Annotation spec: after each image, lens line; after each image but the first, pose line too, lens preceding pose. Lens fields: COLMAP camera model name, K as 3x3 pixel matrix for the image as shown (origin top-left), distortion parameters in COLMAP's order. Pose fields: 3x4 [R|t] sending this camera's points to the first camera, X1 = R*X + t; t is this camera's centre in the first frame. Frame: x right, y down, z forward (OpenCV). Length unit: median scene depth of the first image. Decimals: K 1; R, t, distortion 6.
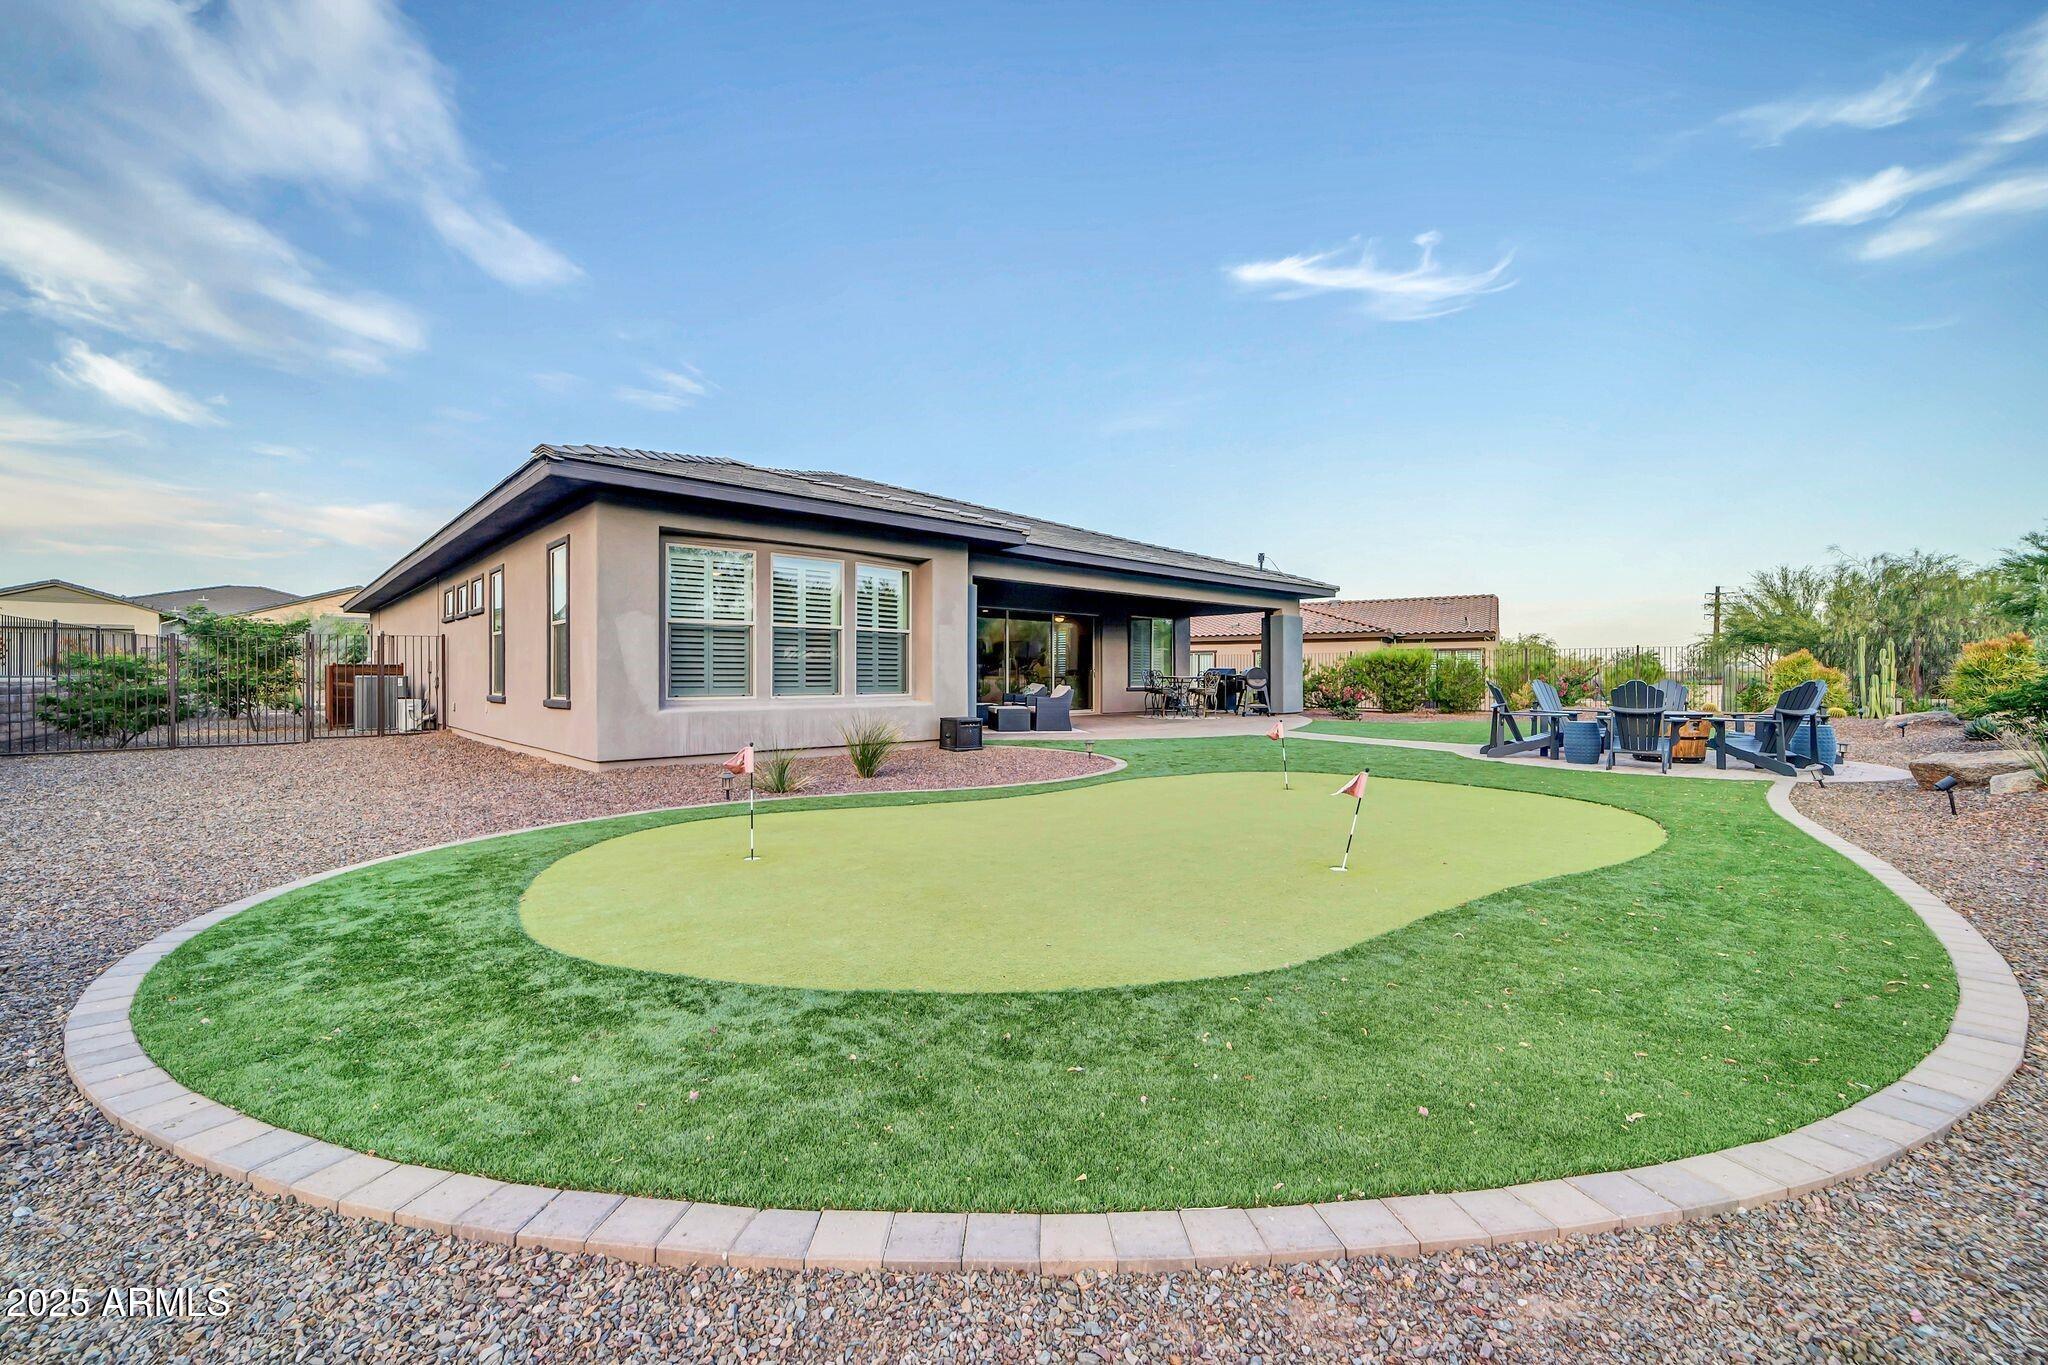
lens RADIAL K [[851.0, 0, 1020.1], [0, 851.0, 690.3], [0, 0, 1]] dist [-0.009672, 0.000127]
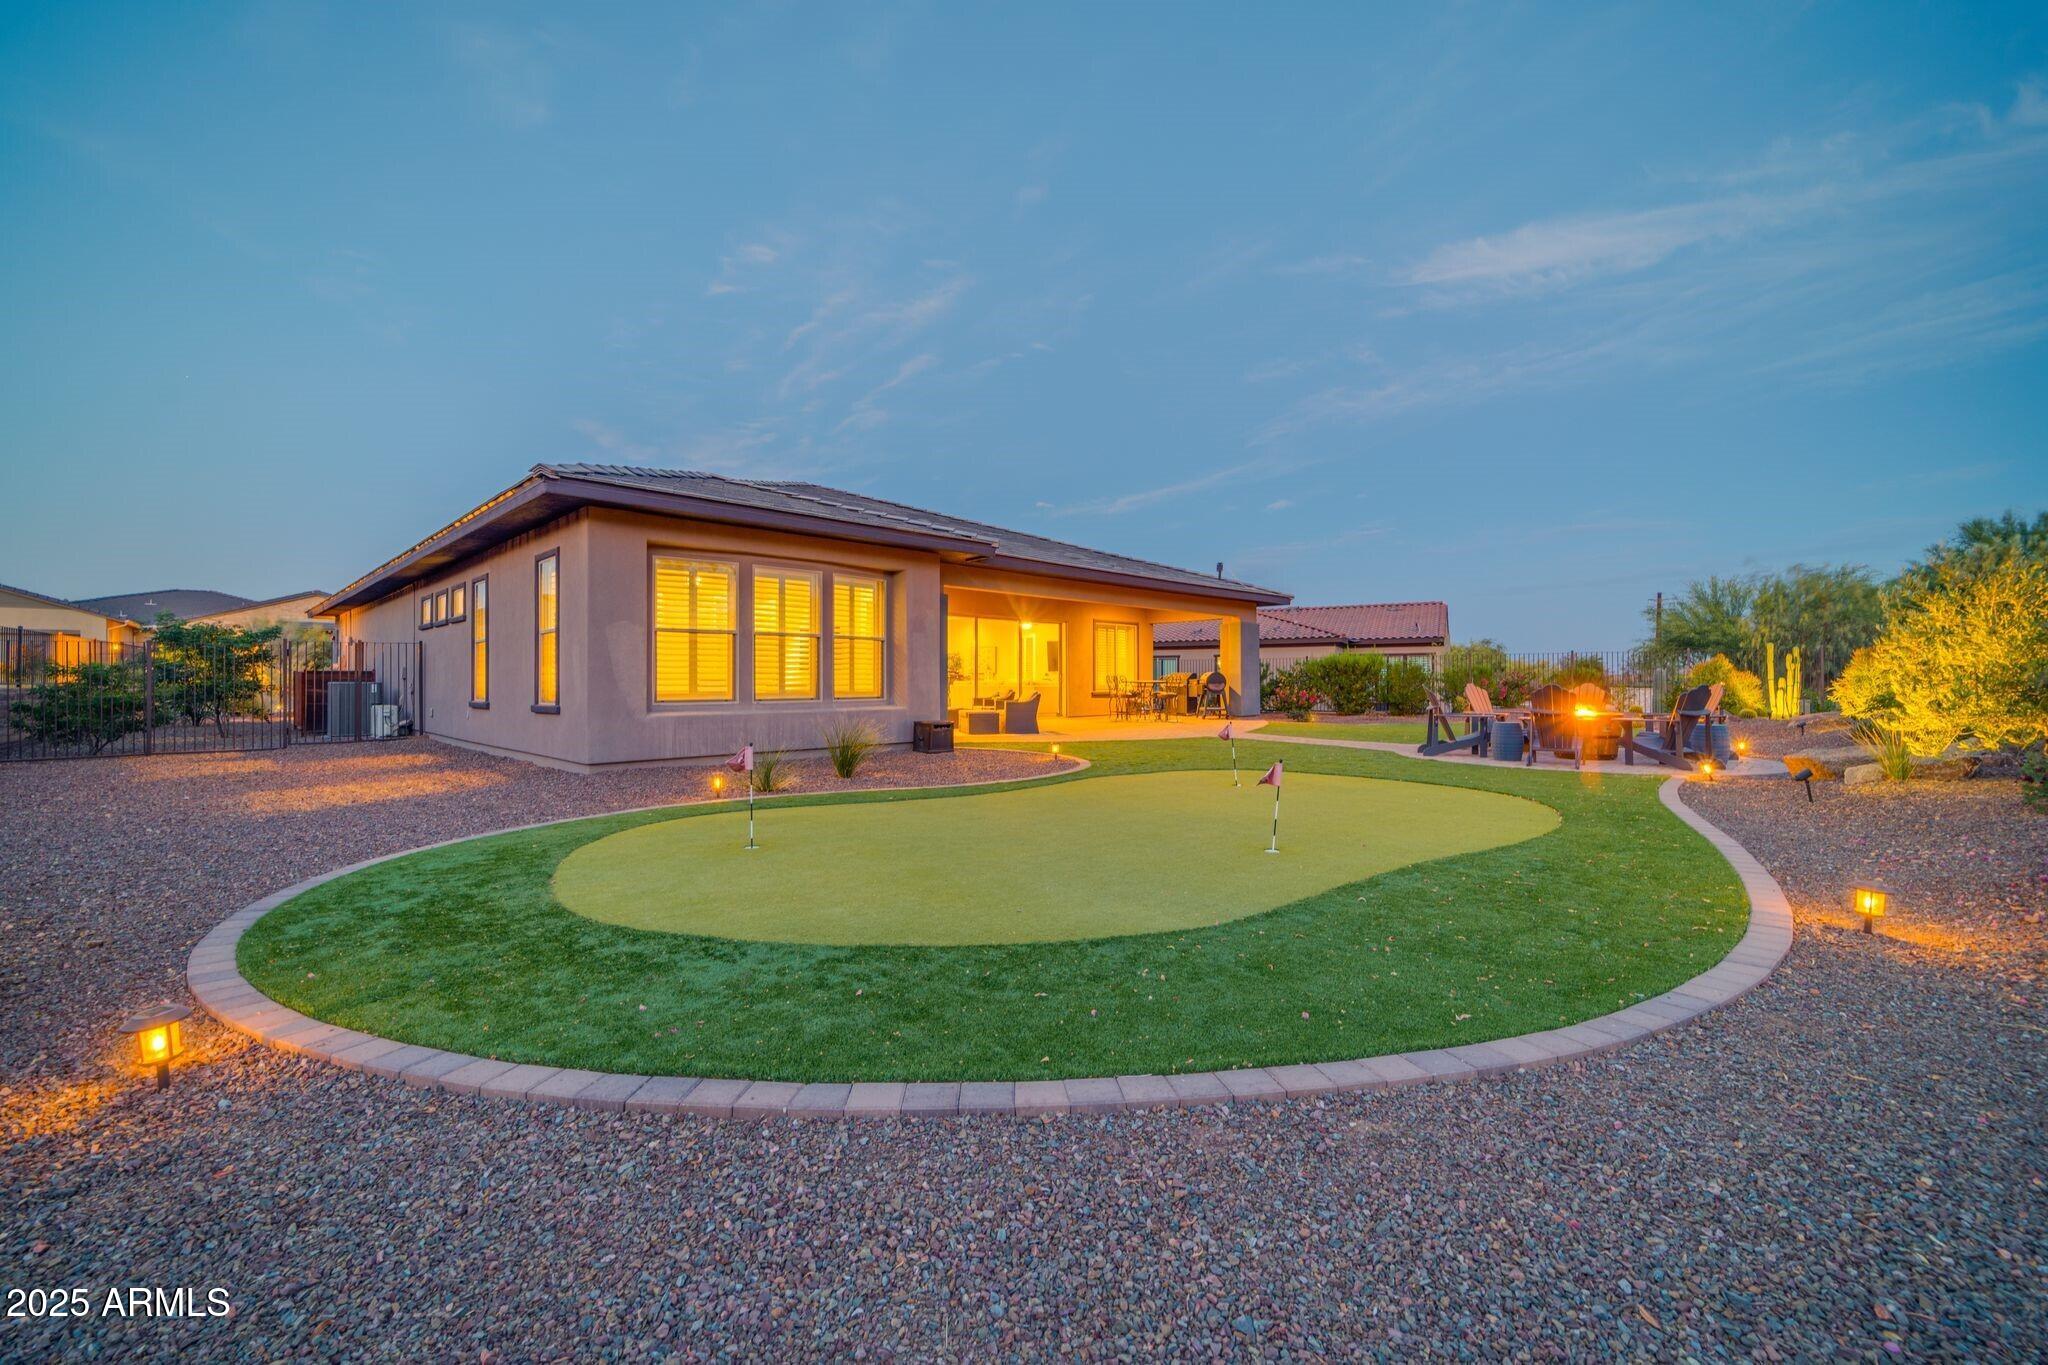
lens RADIAL K [[851.0, 0, 1026.2], [0, 851.0, 678.8], [0, 0, 1]] dist [-0.009672, 0.000127]
pose [[0.998993, -0.001786, 0.044833, -0.007461], [0.002616, 0.999826, -0.018465, -0.001120], [-0.044793, 0.018564, 0.998824, -0.158321]]
